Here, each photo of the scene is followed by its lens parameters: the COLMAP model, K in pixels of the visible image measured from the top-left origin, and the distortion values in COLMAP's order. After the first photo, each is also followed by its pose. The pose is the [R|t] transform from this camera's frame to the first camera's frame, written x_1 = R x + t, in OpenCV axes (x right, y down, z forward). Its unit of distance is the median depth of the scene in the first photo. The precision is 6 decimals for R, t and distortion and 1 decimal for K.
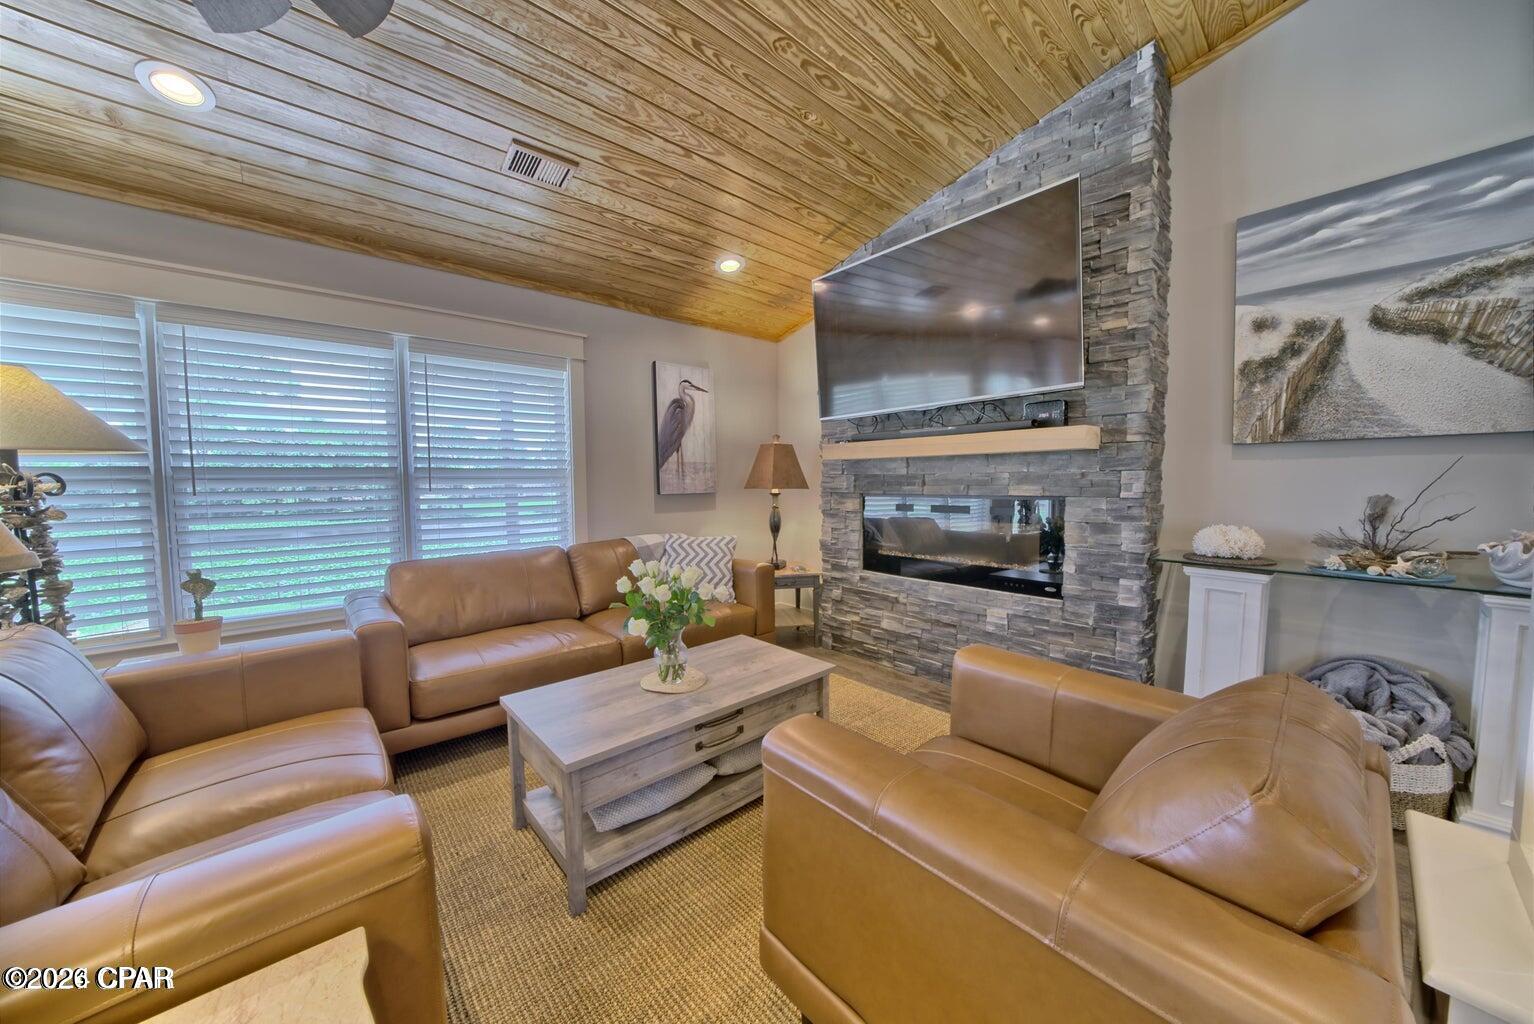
lens RADIAL K [[527.5, 0, 765.1], [0, 527.5, 511.7], [0, 0, 1]] dist [-0.023775, 0.000049]
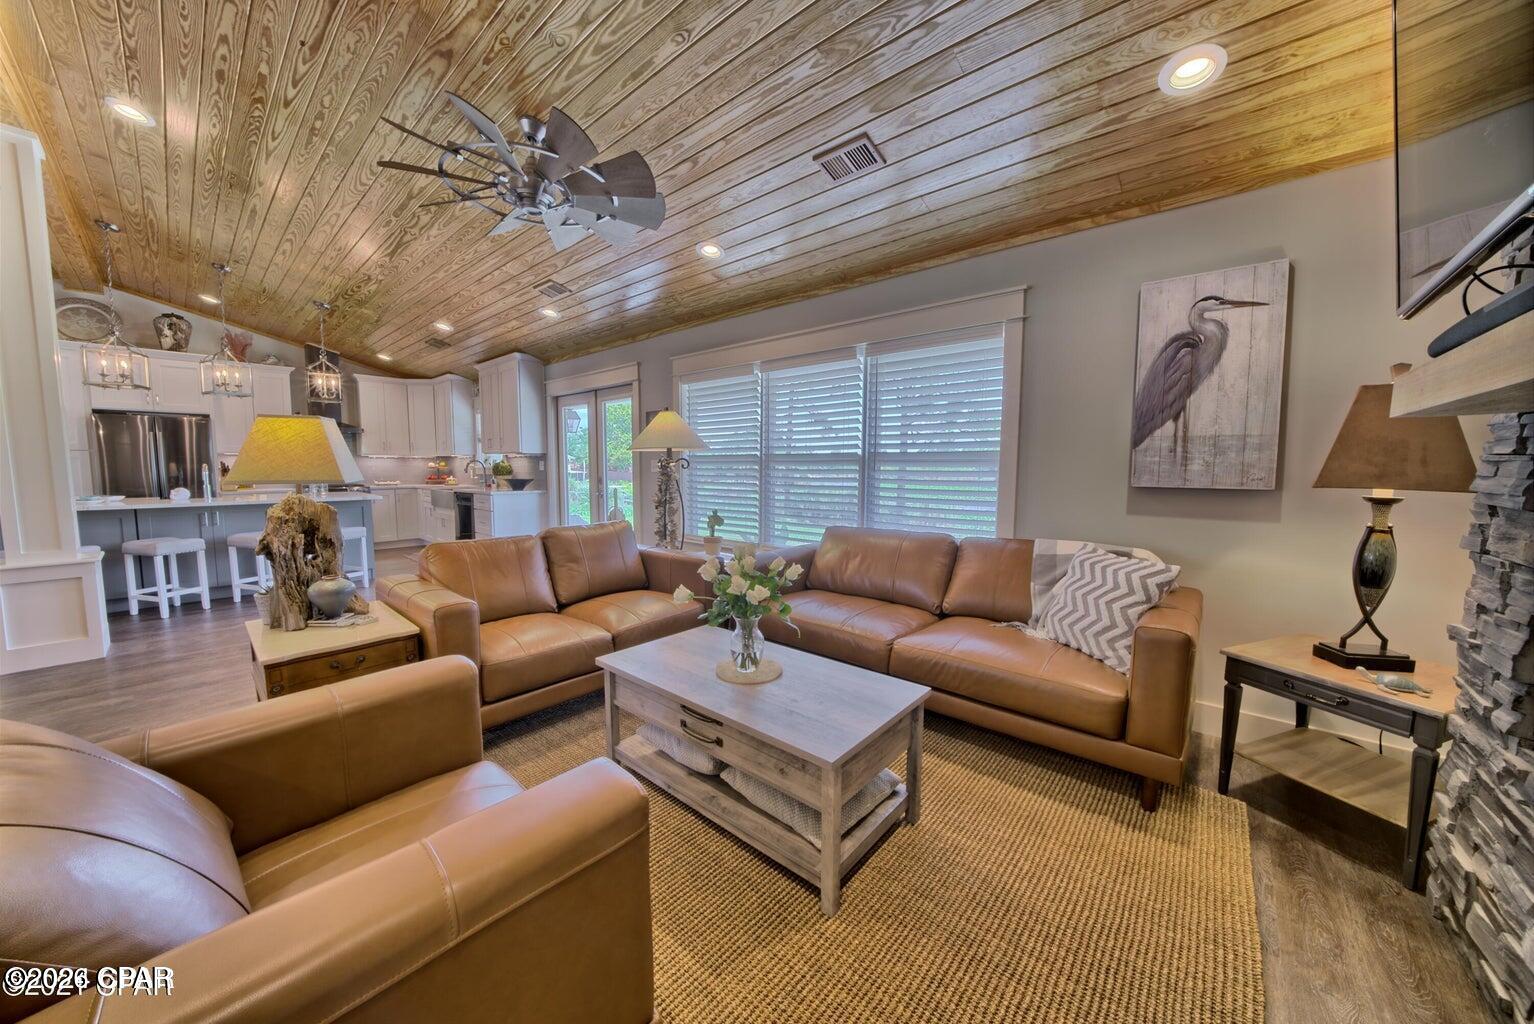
lens RADIAL K [[527.5, 0, 765.1], [0, 527.5, 511.7], [0, 0, 1]] dist [-0.023775, 0.000049]
pose [[0.121764, 0.099364, -0.987573, 0.452351], [-0.061323, 0.993829, 0.092433, -0.038436], [0.990663, 0.049306, 0.127106, 0.521081]]
